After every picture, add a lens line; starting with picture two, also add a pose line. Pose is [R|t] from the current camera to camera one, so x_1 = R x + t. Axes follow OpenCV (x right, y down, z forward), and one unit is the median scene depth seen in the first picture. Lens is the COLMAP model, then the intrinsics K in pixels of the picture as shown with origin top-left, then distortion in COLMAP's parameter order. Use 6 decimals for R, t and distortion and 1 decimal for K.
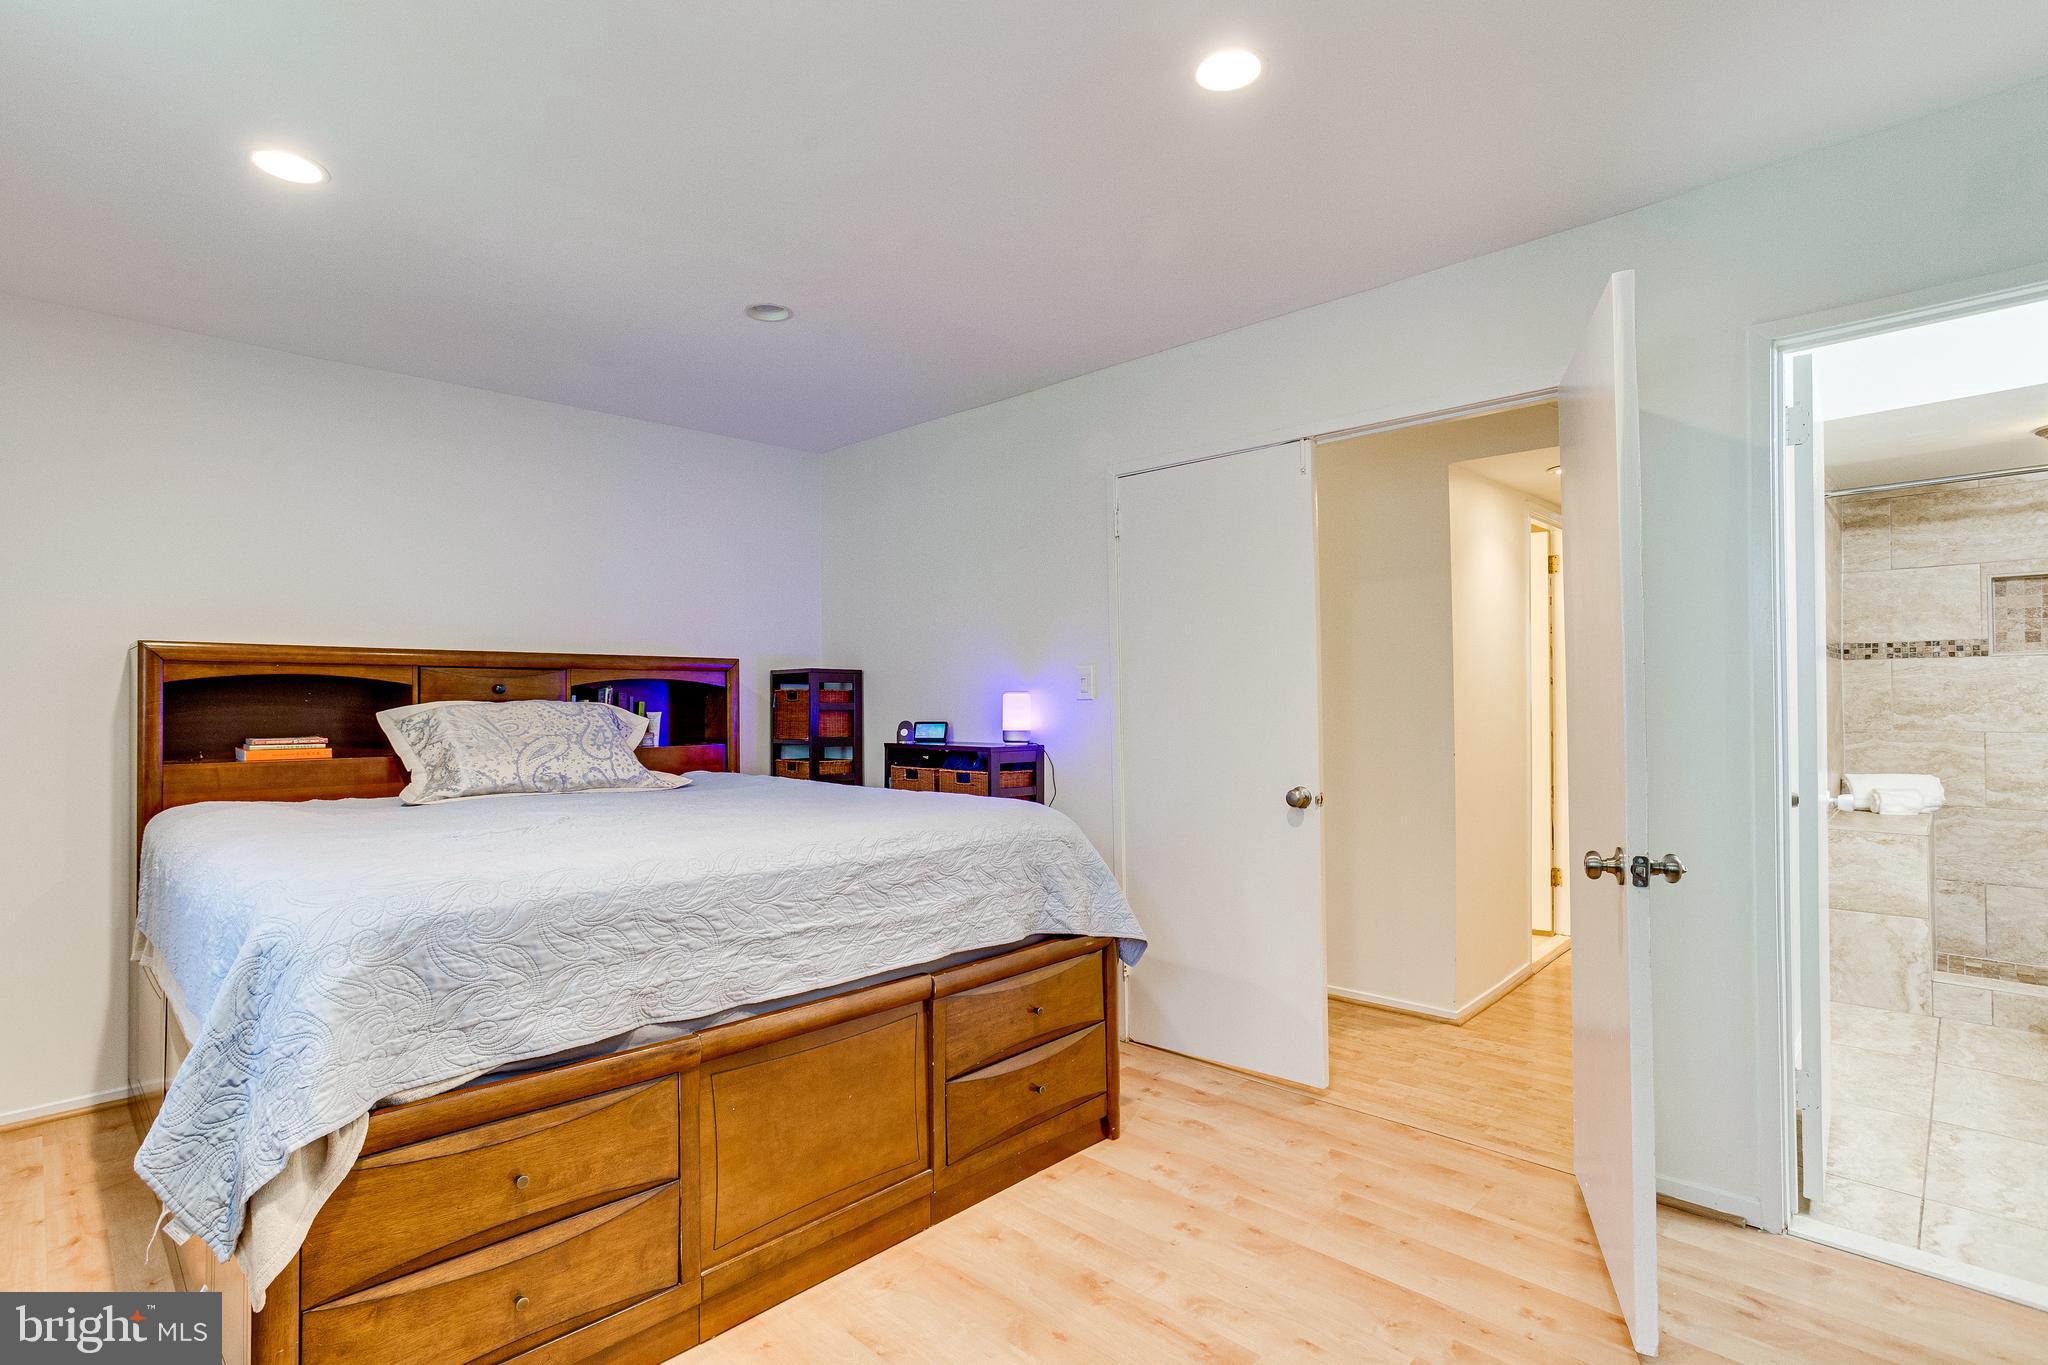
lens RADIAL K [[1008.0, 0, 1009.6], [0, 1008.0, 690.4], [0, 0, 1]] dist [-0.028937, 0.020173]
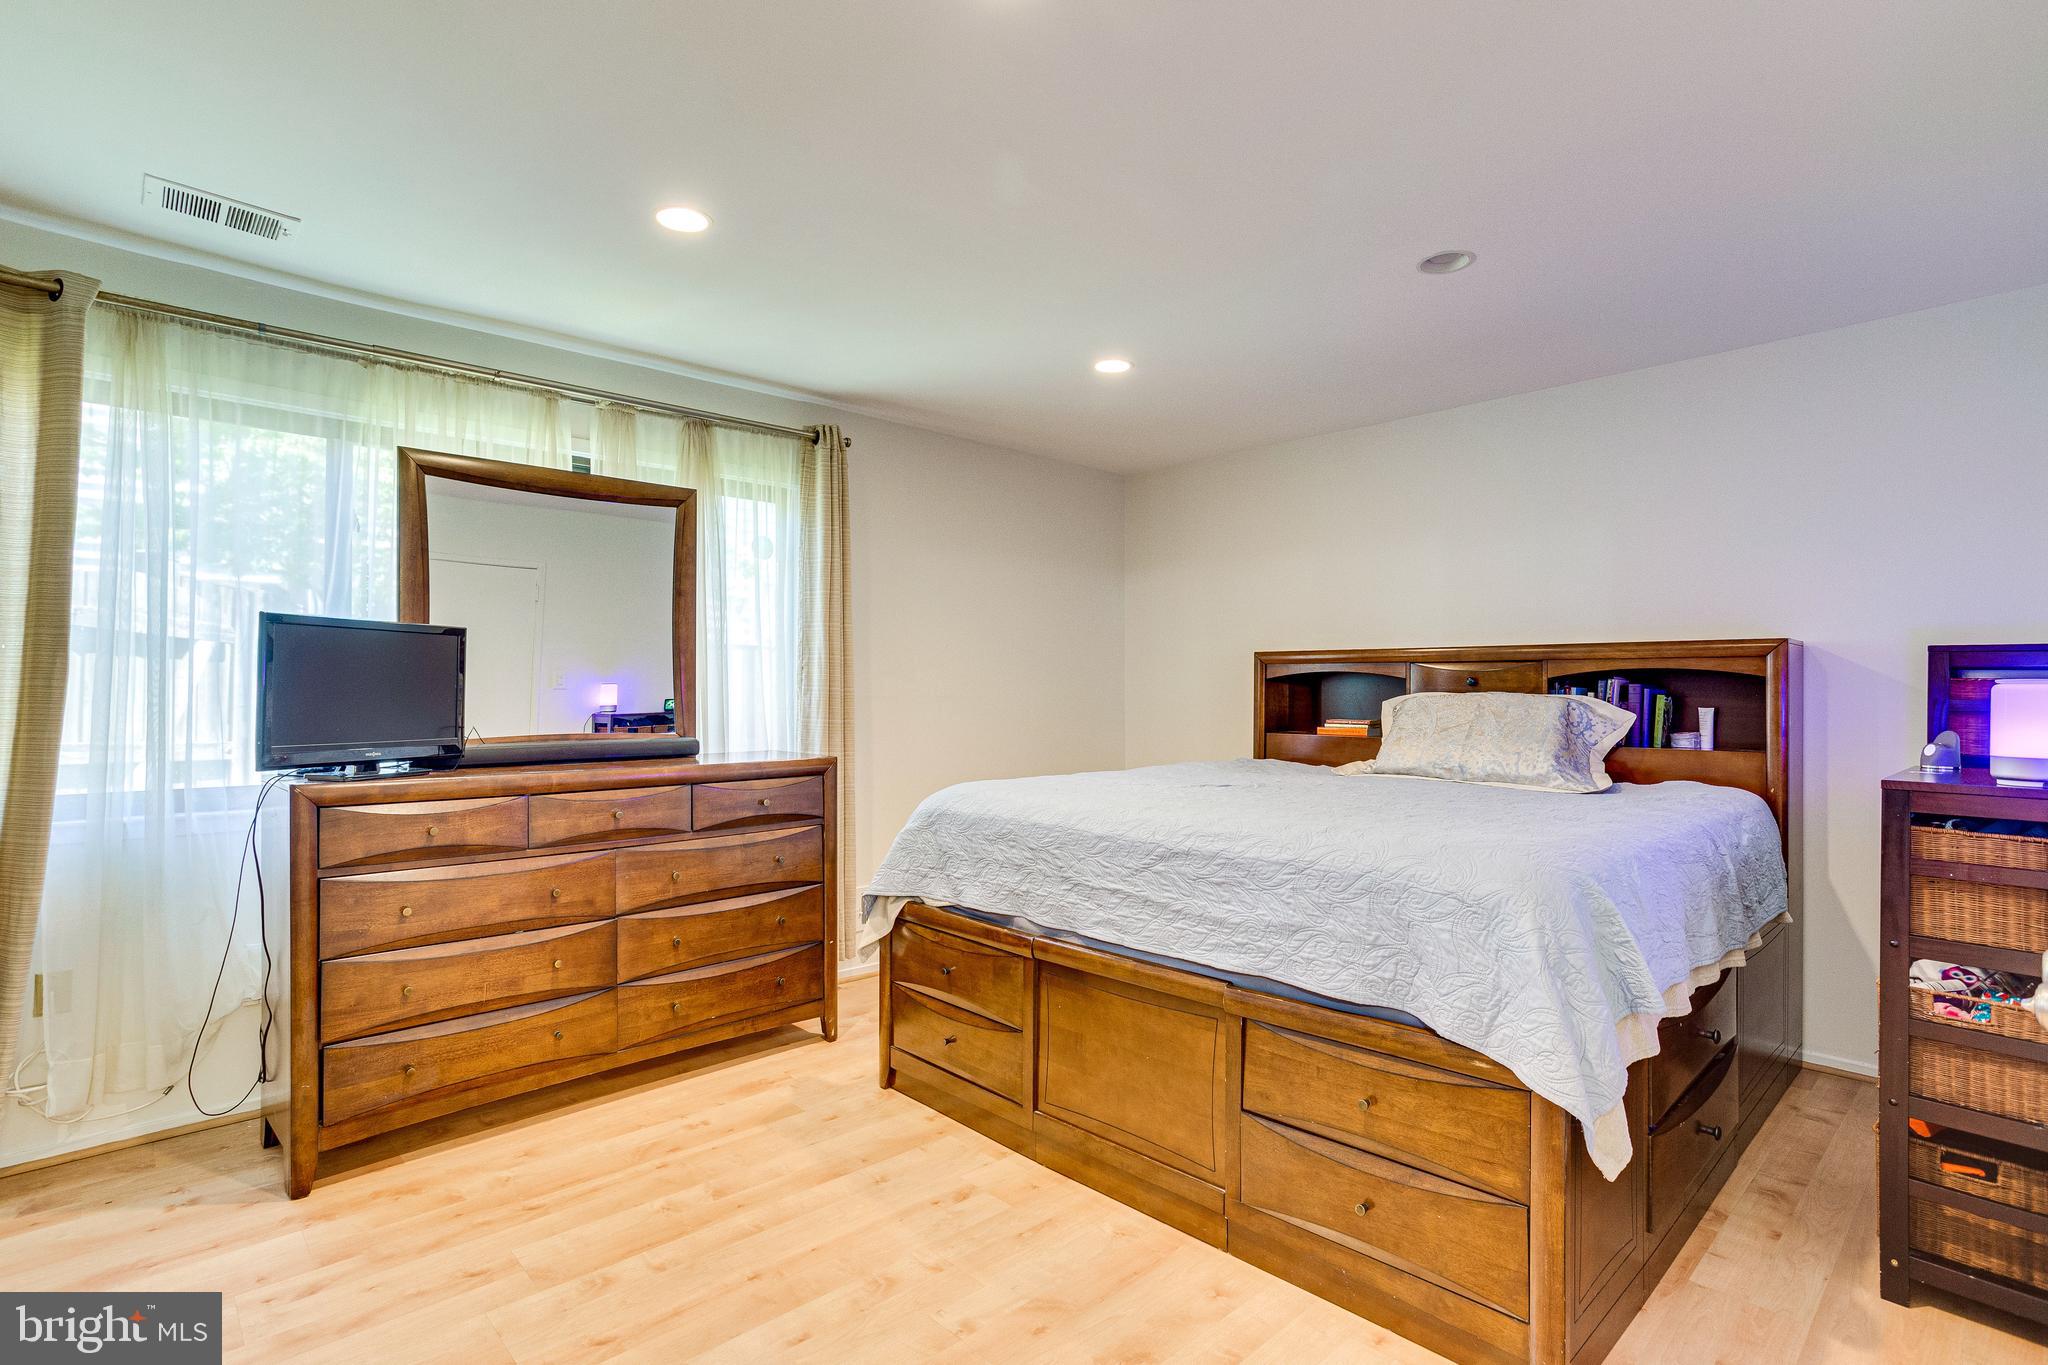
lens RADIAL K [[1008.0, 0, 1028.5], [0, 1008.0, 688.9], [0, 0, 1]] dist [-0.028937, 0.020173]
pose [[-0.017018, 0.003219, -0.999850, 0.821595], [0.003219, 0.999990, 0.003165, 0.002430], [0.999850, -0.003164, -0.017028, 0.791929]]
